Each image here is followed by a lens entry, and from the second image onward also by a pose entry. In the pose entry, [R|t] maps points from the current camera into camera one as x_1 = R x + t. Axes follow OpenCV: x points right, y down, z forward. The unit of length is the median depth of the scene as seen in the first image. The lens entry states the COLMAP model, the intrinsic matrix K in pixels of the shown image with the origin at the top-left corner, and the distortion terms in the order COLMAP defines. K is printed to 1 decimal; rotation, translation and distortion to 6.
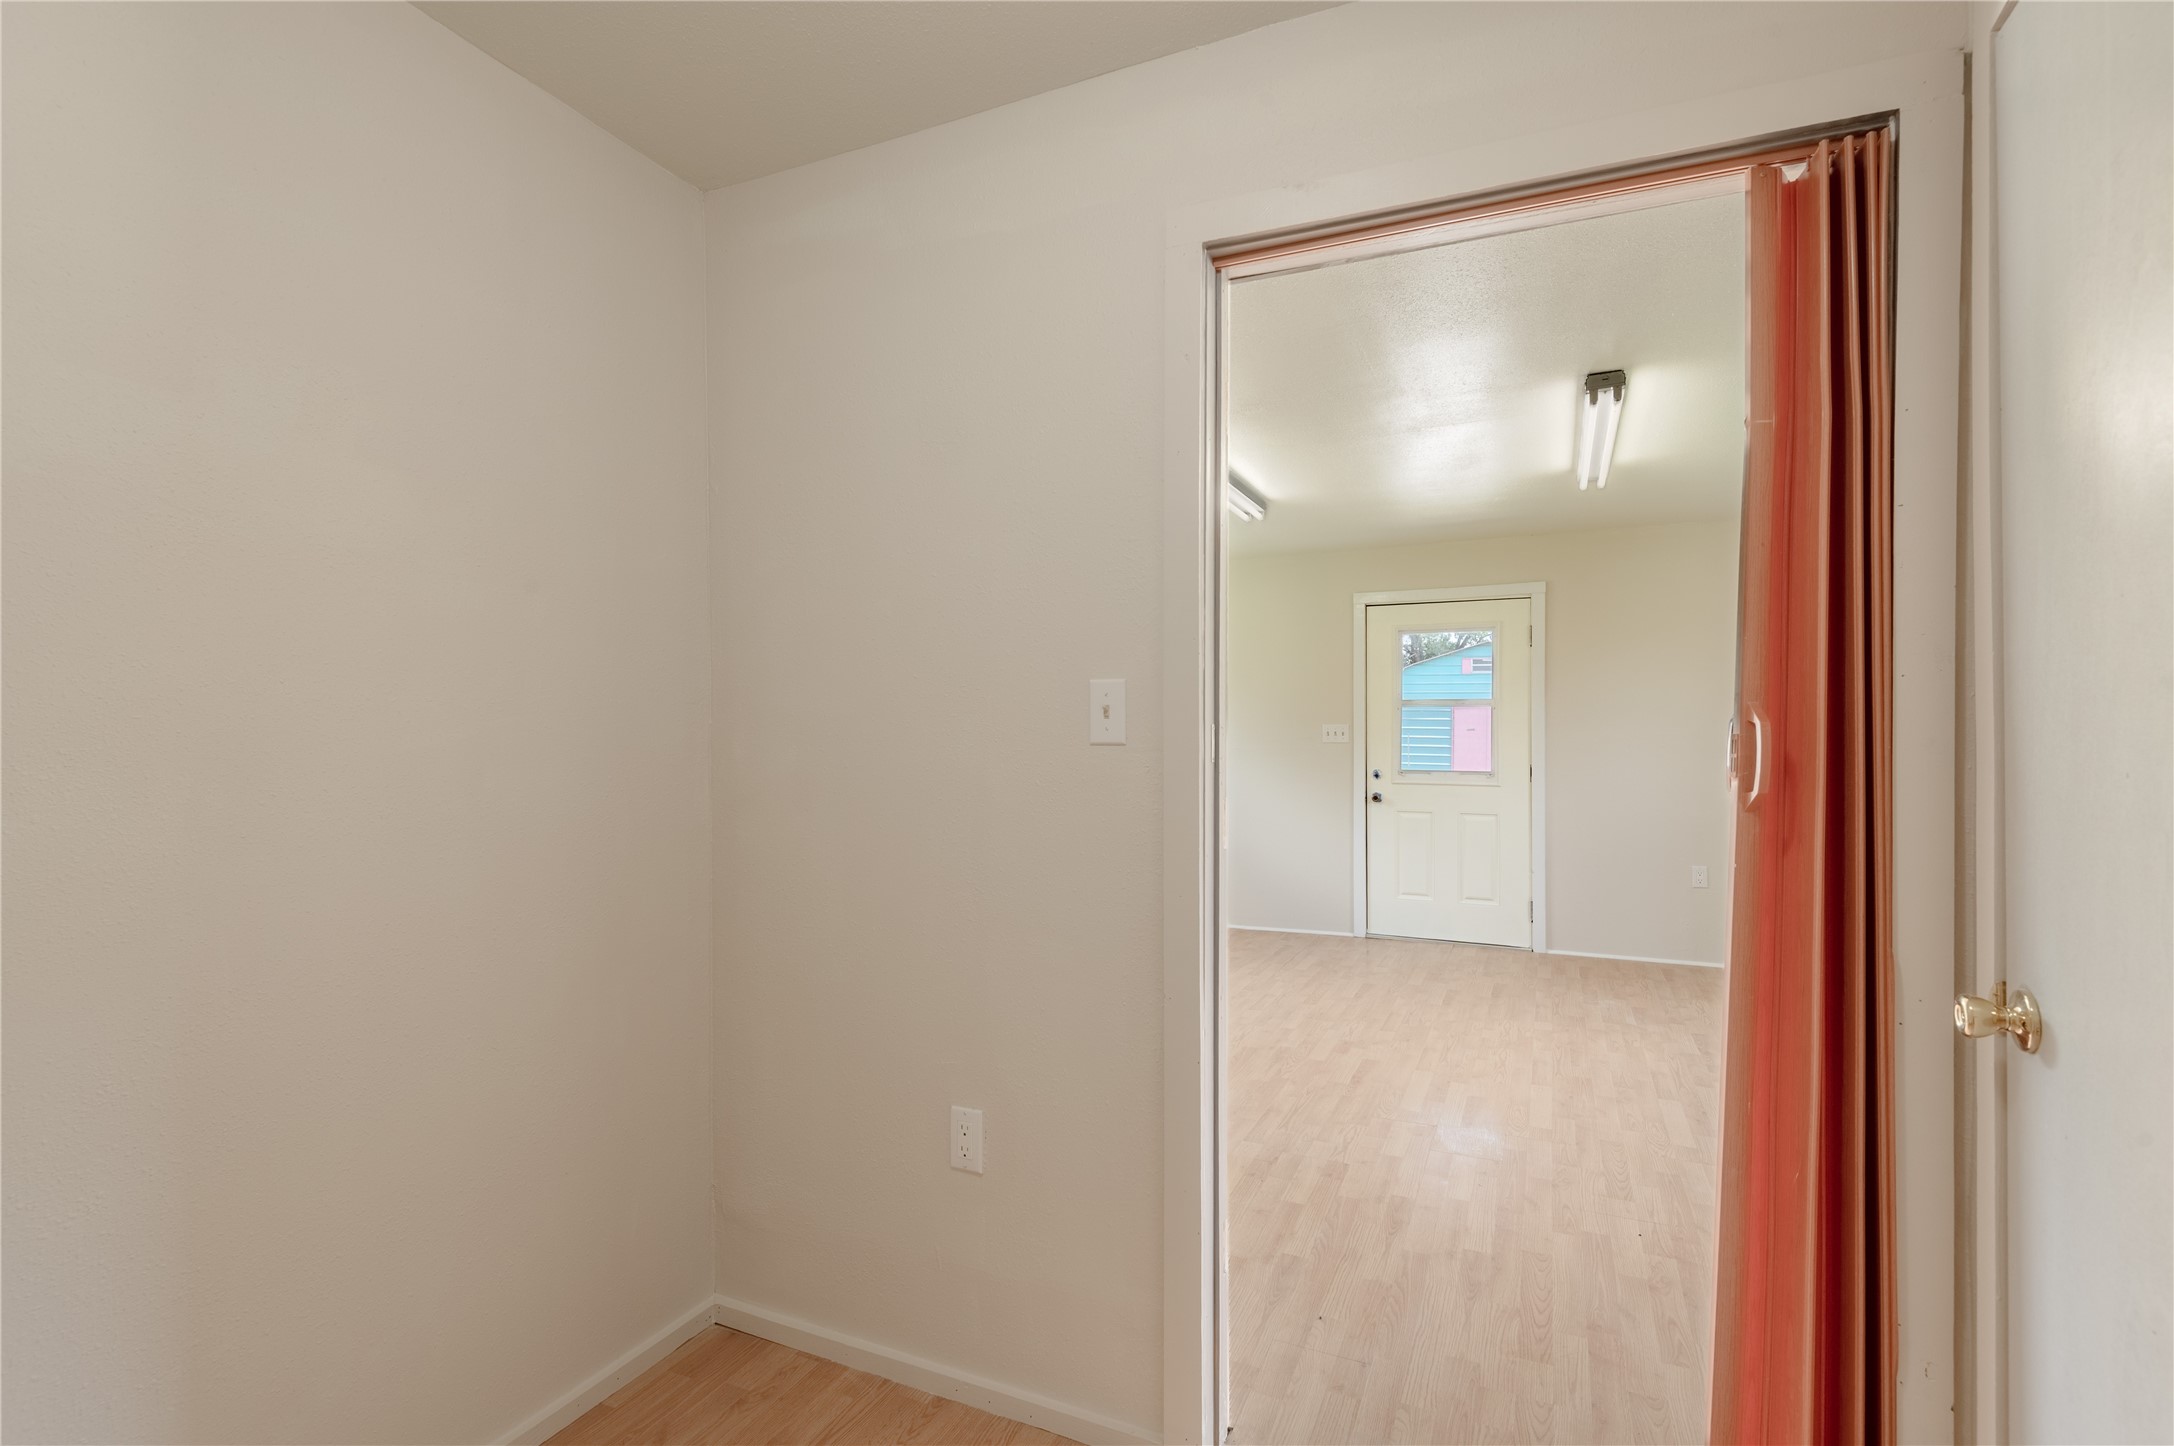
lens RADIAL K [[1003.4, 0, 1087.0], [0, 1003.4, 723.0], [0, 0, 1]] dist [0.028767, -0.026779]
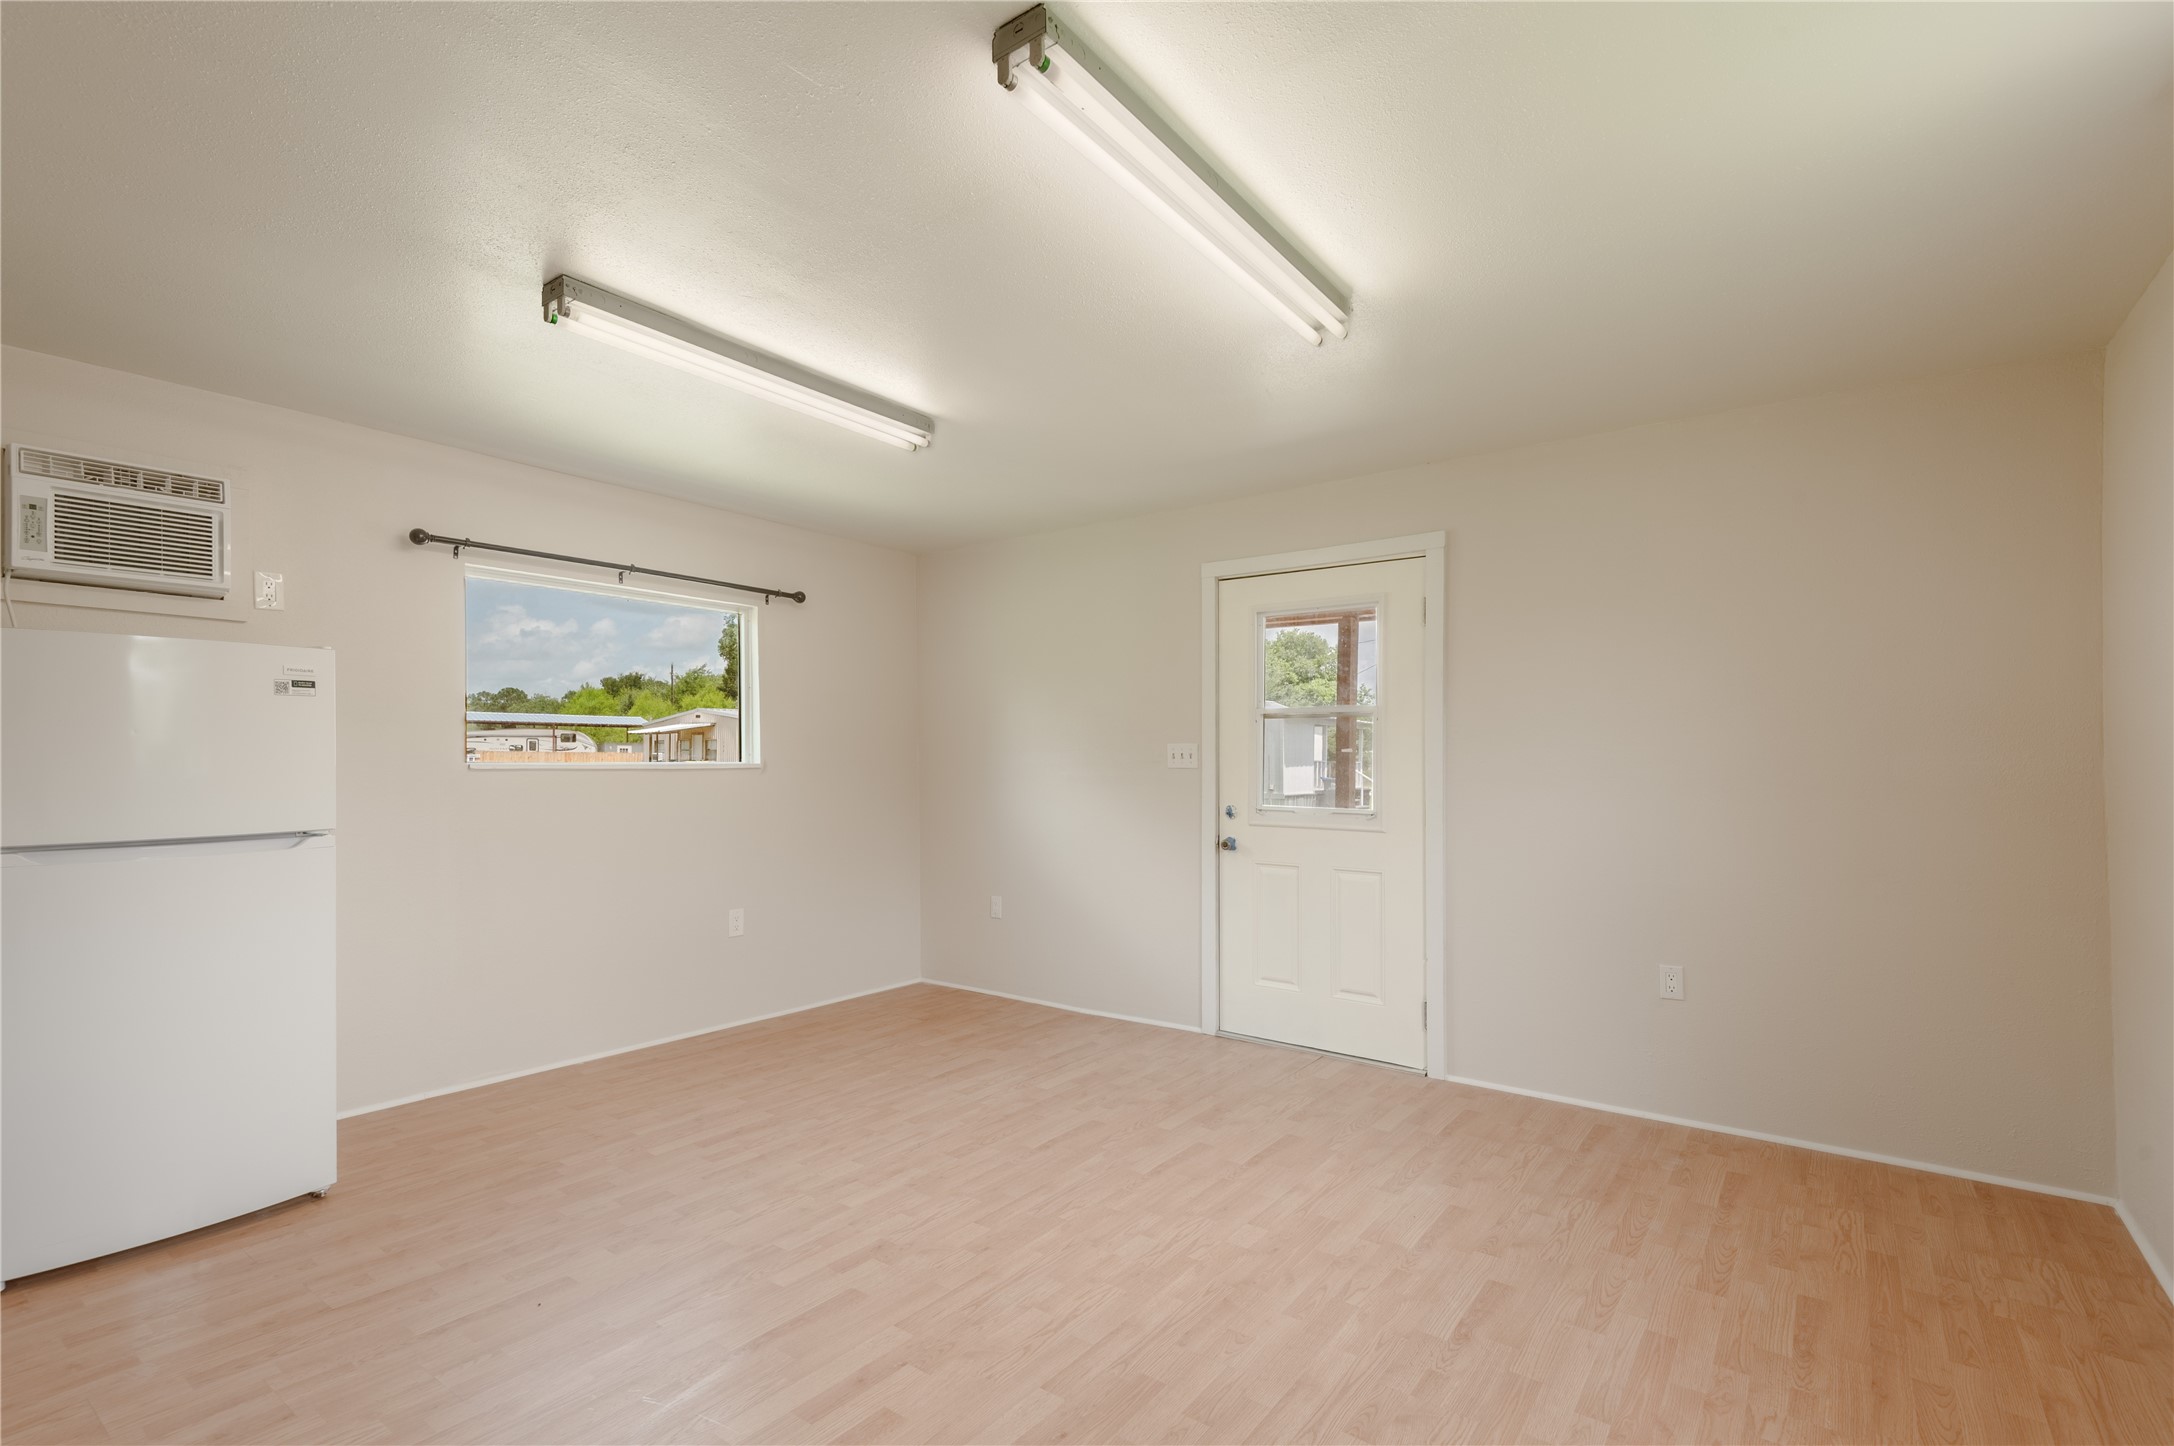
lens RADIAL K [[1008.3, 0, 1082.2], [0, 1008.3, 754.7], [0, 0, 1]] dist [0.034494, -0.021351]
pose [[0.979181, 0.001581, -0.202985, 0.543691], [-0.000029, 0.999971, 0.007651, 0.006848], [0.202991, -0.007486, 0.979152, 0.436596]]
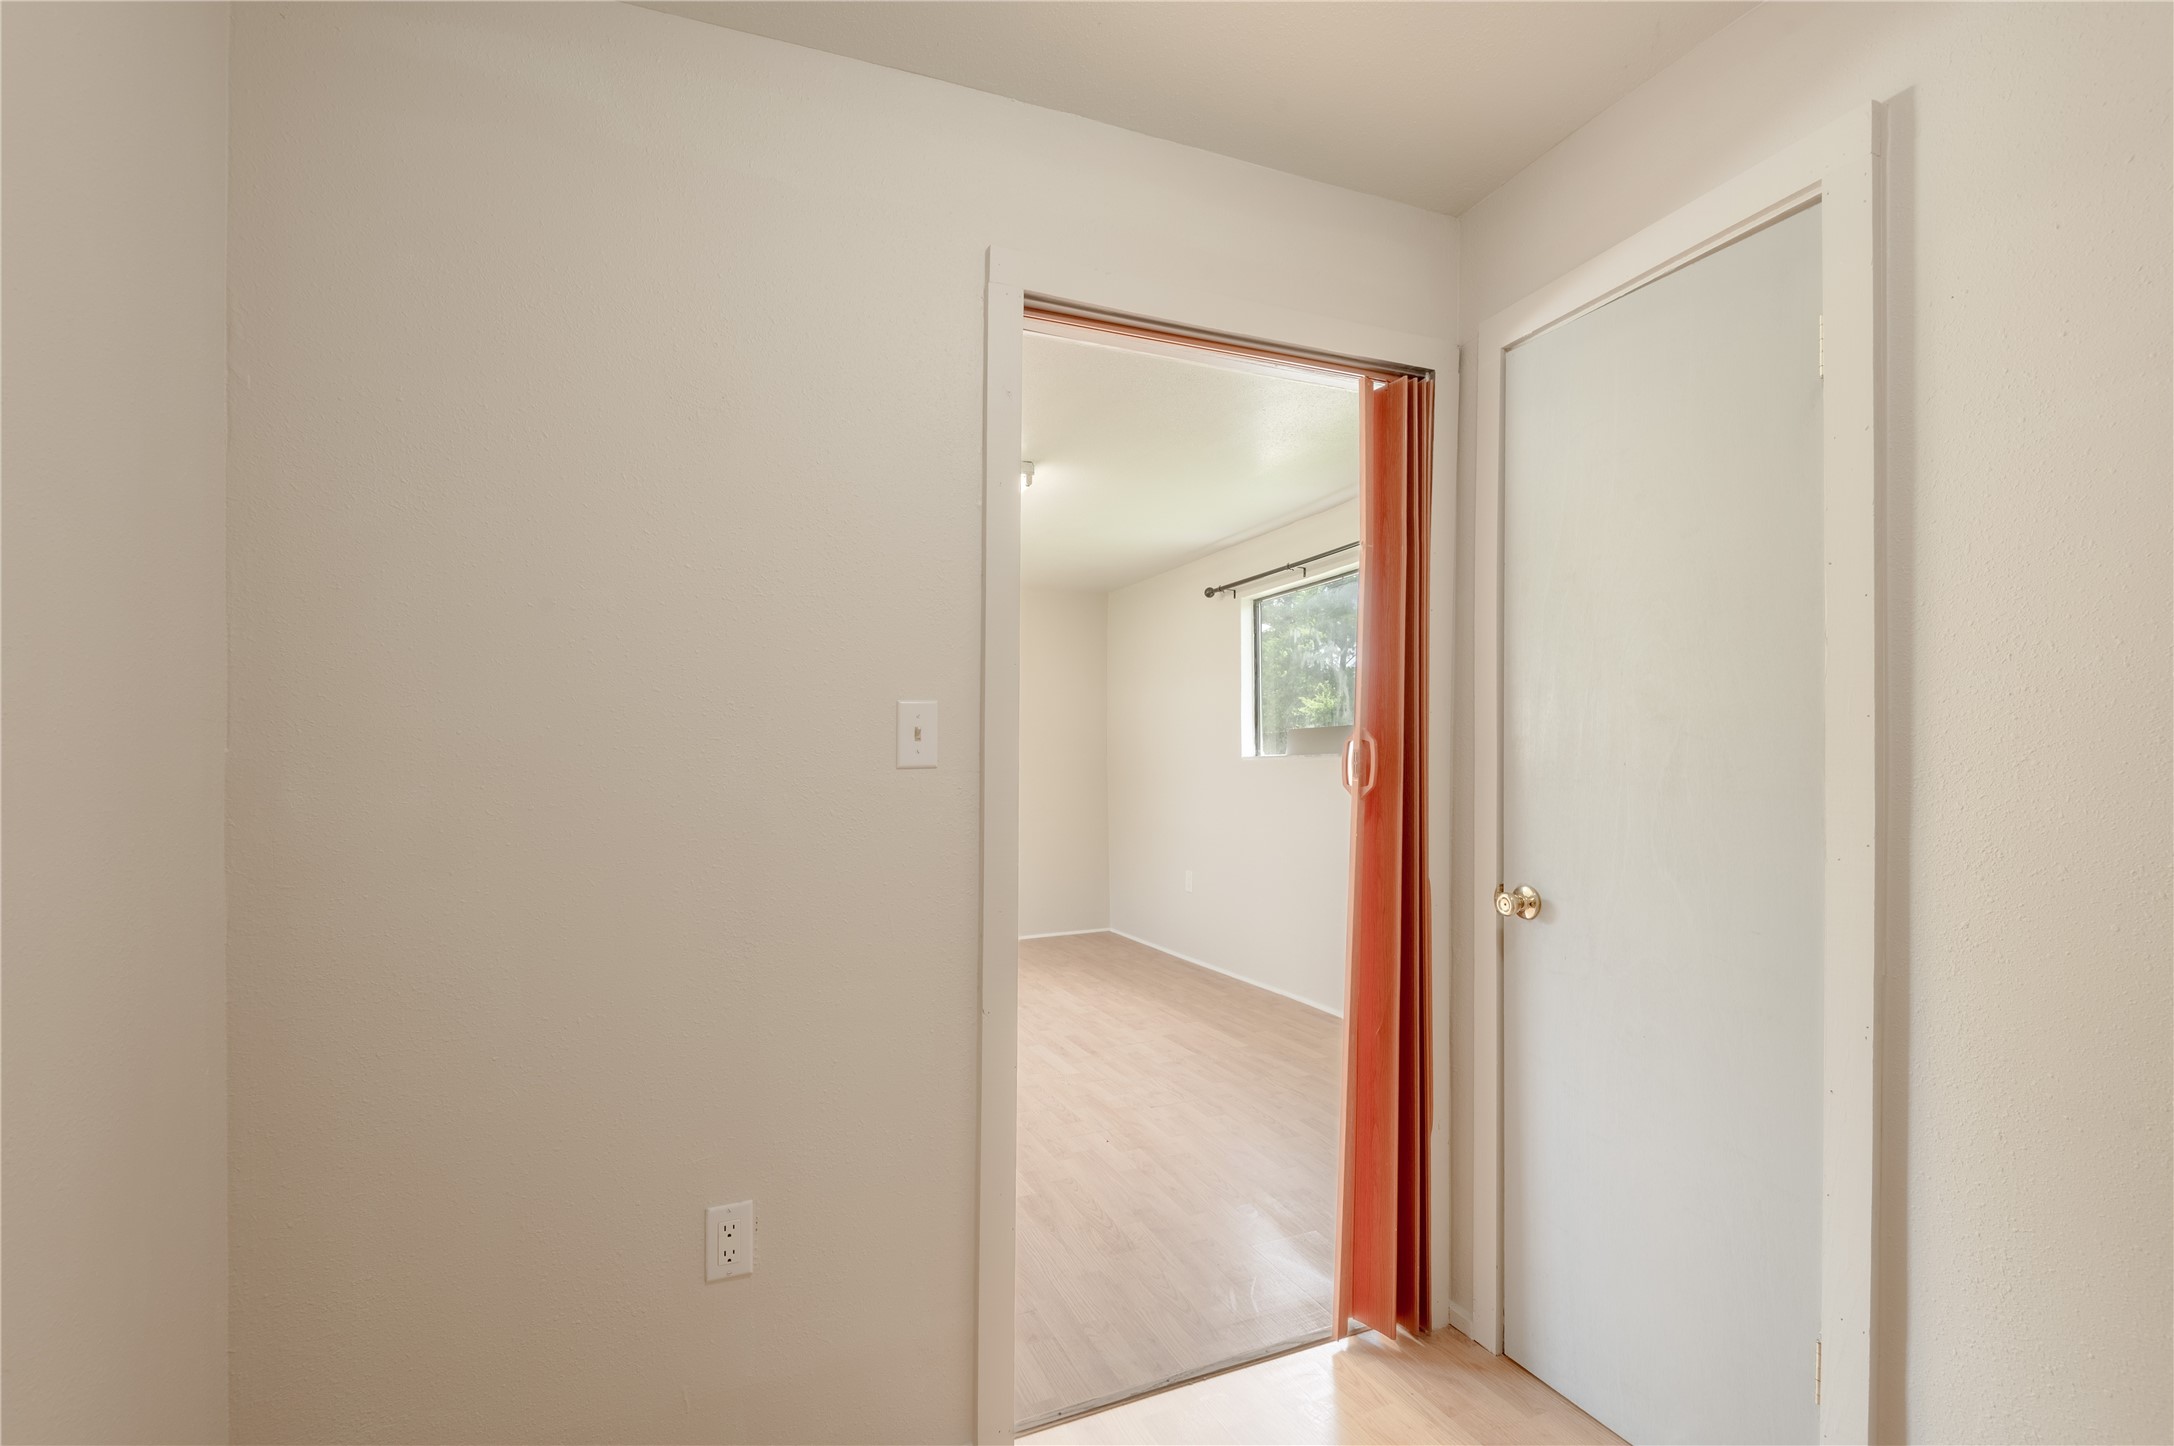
lens RADIAL K [[971.4, 0, 1083.8], [0, 971.4, 754.3], [0, 0, 1]] dist [0.001974, -0.017627]
pose [[0.678660, -0.010971, 0.734370, -0.249844], [0.012657, 0.999915, 0.003242, 0.003360], [-0.734343, 0.007095, 0.678741, 0.111927]]
